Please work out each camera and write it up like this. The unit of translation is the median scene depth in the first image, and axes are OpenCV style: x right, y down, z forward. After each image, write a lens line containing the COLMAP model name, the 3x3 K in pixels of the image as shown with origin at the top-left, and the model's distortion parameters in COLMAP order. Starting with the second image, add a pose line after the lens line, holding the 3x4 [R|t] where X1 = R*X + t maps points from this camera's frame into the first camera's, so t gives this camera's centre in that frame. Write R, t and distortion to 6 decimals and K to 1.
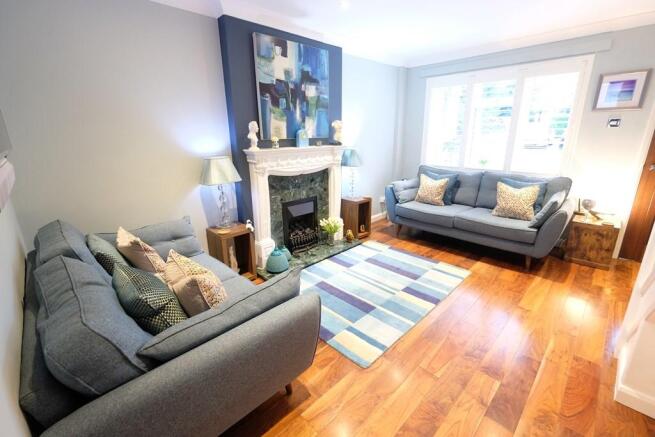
lens RADIAL K [[285.3, 0, 327.1], [0, 285.3, 214.7], [0, 0, 1]] dist [-0.004368, -0.000249]
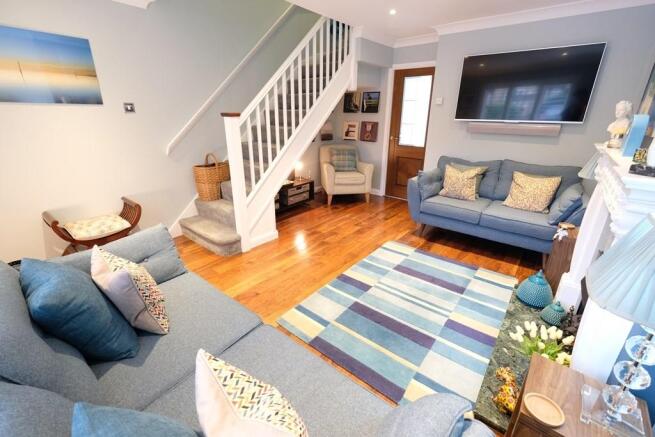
lens RADIAL K [[285.3, 0, 327.1], [0, 285.3, 214.7], [0, 0, 1]] dist [-0.004368, -0.000249]
pose [[-0.994102, 0.043540, -0.099325, 0.427385], [-0.023596, 0.807091, 0.589955, -0.420163], [0.105851, 0.588819, -0.801303, 1.386985]]
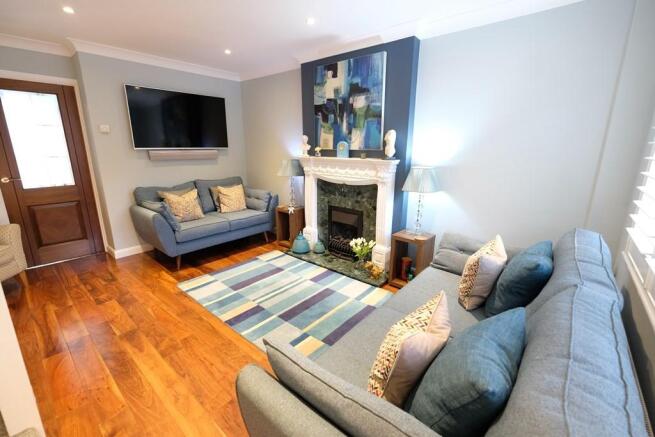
lens RADIAL K [[285.3, 0, 327.1], [0, 285.3, 214.7], [0, 0, 1]] dist [-0.004368, -0.000249]
pose [[0.085355, 0.248371, -0.964897, 0.988886], [-0.279920, 0.935404, 0.216017, -0.258859], [0.956221, 0.251656, 0.149366, 0.864522]]
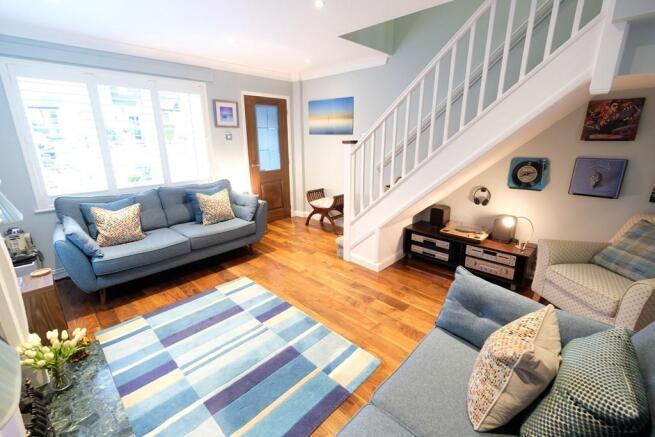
lens RADIAL K [[285.3, 0, 327.1], [0, 285.3, 214.7], [0, 0, 1]] dist [-0.004368, -0.000249]
pose [[-0.032555, -0.250280, 0.967626, -0.450009], [0.280806, 0.926853, 0.249182, -0.181526], [-0.959212, 0.279827, 0.040106, 0.584331]]
